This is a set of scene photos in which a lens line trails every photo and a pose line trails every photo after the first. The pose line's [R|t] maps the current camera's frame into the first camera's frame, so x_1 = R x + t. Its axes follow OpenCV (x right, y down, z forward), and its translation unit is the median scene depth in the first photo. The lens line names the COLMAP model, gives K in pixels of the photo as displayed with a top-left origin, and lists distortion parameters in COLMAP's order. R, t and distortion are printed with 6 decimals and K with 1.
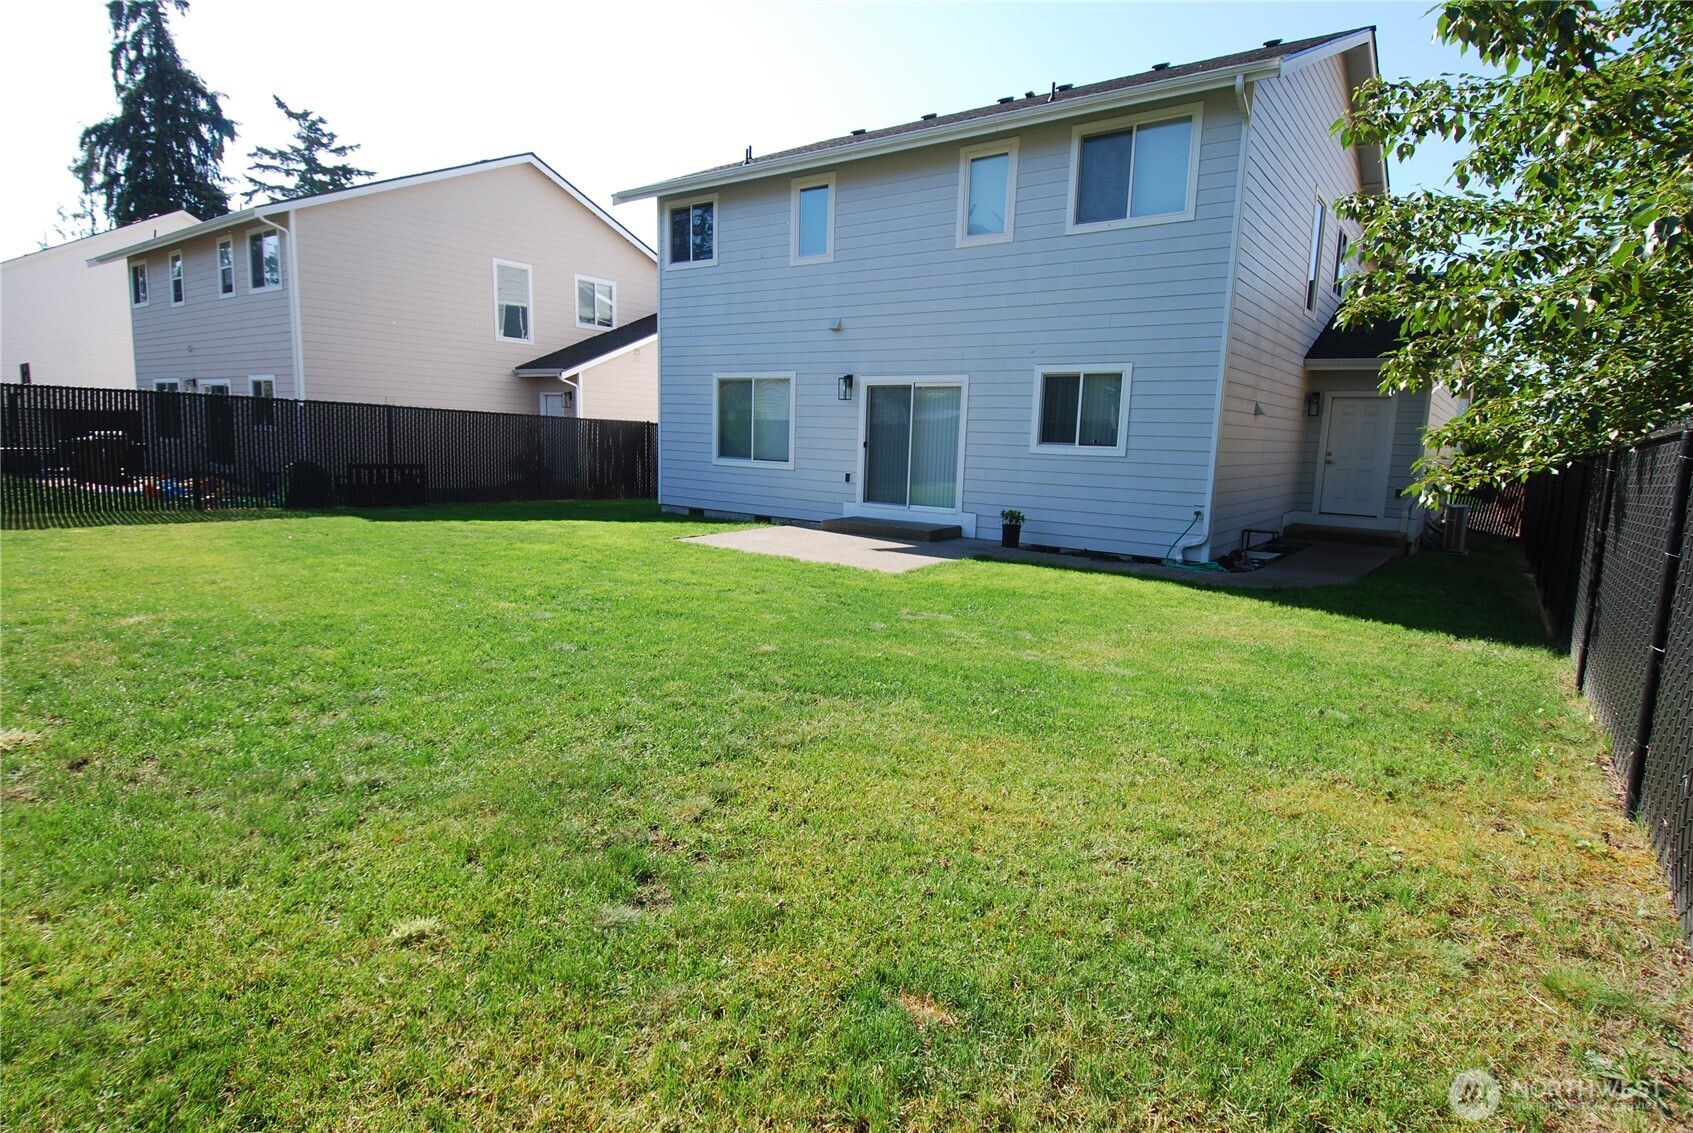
lens RADIAL K [[891.1, 0, 846.5], [0, 891.1, 566.5], [0, 0, 1]] dist [0.019043, -0.001379]
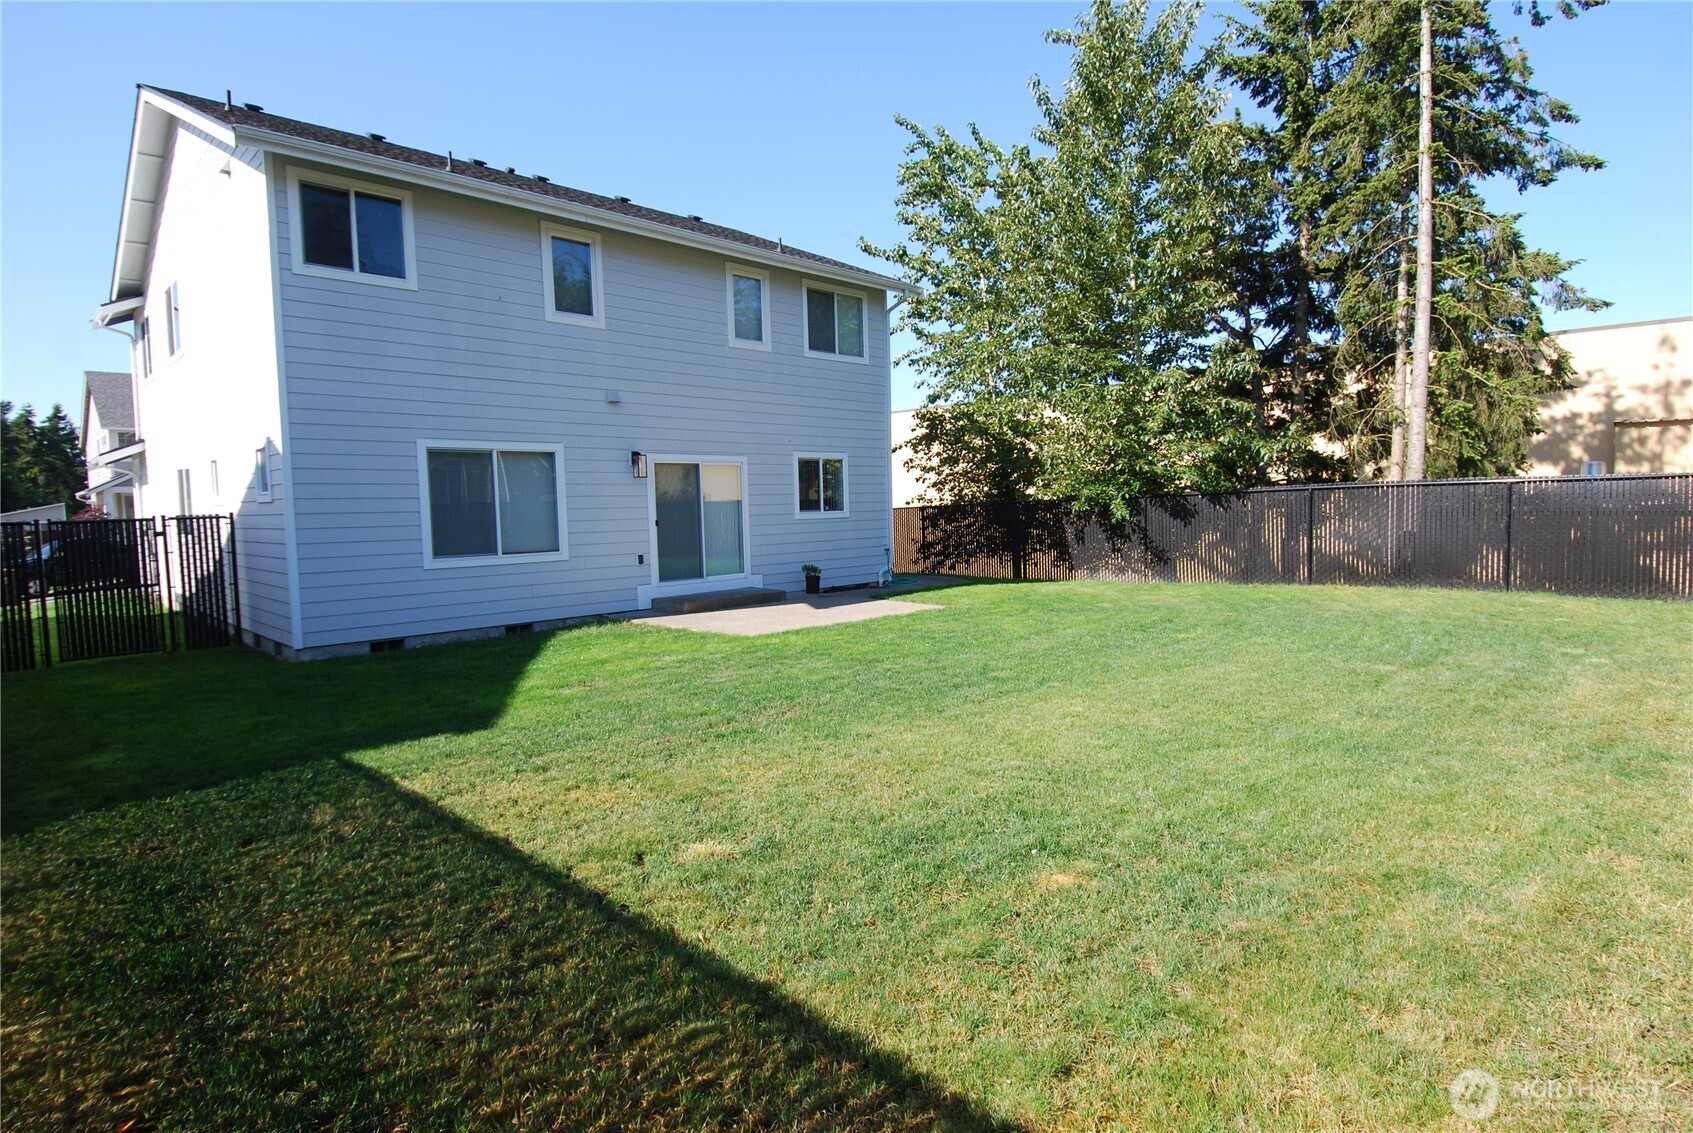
lens RADIAL K [[891.1, 0, 846.5], [0, 891.1, 566.5], [0, 0, 1]] dist [0.019043, -0.001379]
pose [[0.130932, -0.104146, 0.985906, -0.920712], [0.174512, 0.981360, 0.080490, -0.133523], [-0.975911, 0.161514, 0.146666, 0.668300]]
